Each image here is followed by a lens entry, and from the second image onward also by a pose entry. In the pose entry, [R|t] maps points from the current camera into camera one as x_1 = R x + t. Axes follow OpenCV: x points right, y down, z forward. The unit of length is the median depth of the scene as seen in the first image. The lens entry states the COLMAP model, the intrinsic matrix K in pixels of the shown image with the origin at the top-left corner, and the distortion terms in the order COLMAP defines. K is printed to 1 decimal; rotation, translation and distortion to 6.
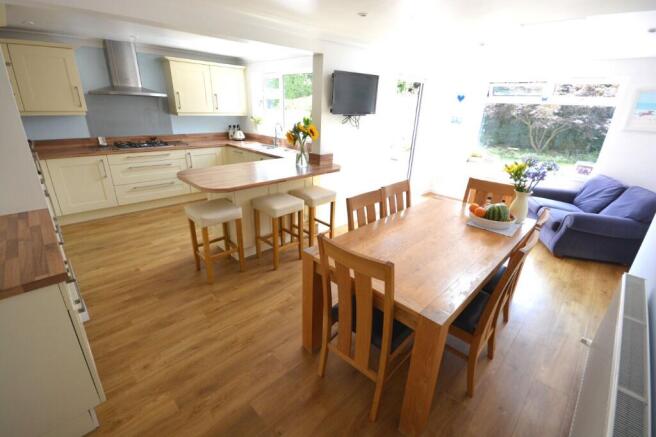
lens RADIAL K [[289.6, 0, 329.3], [0, 289.6, 218.9], [0, 0, 1]] dist [-0.003829, -0.001483]
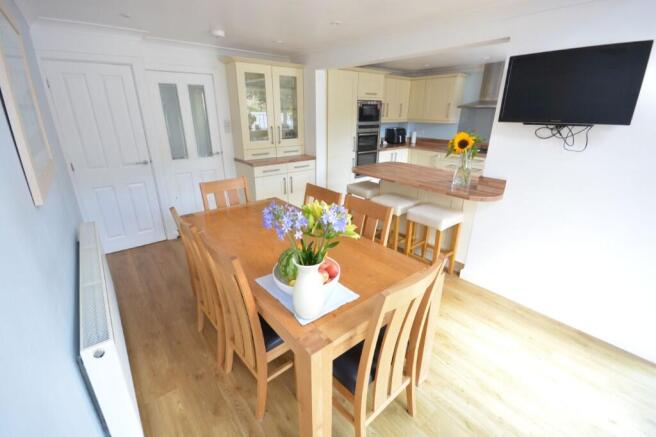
lens RADIAL K [[289.6, 0, 328.1], [0, 289.6, 217.6], [0, 0, 1]] dist [-0.003829, -0.001483]
pose [[-0.101880, 0.310267, -0.945175, 0.603528], [-0.372189, 0.869227, 0.325454, -0.178677], [0.922549, 0.384940, 0.026921, 0.532408]]
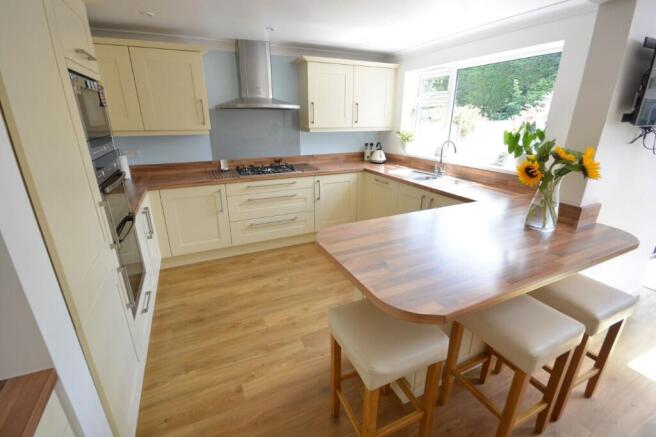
lens RADIAL K [[289.6, 0, 326.5], [0, 289.6, 217.7], [0, 0, 1]] dist [-0.003829, -0.001483]
pose [[0.938146, 0.077990, -0.337343, -0.218648], [-0.093521, 0.995165, -0.030009, -0.120718], [0.333372, 0.059702, 0.940903, 0.324997]]
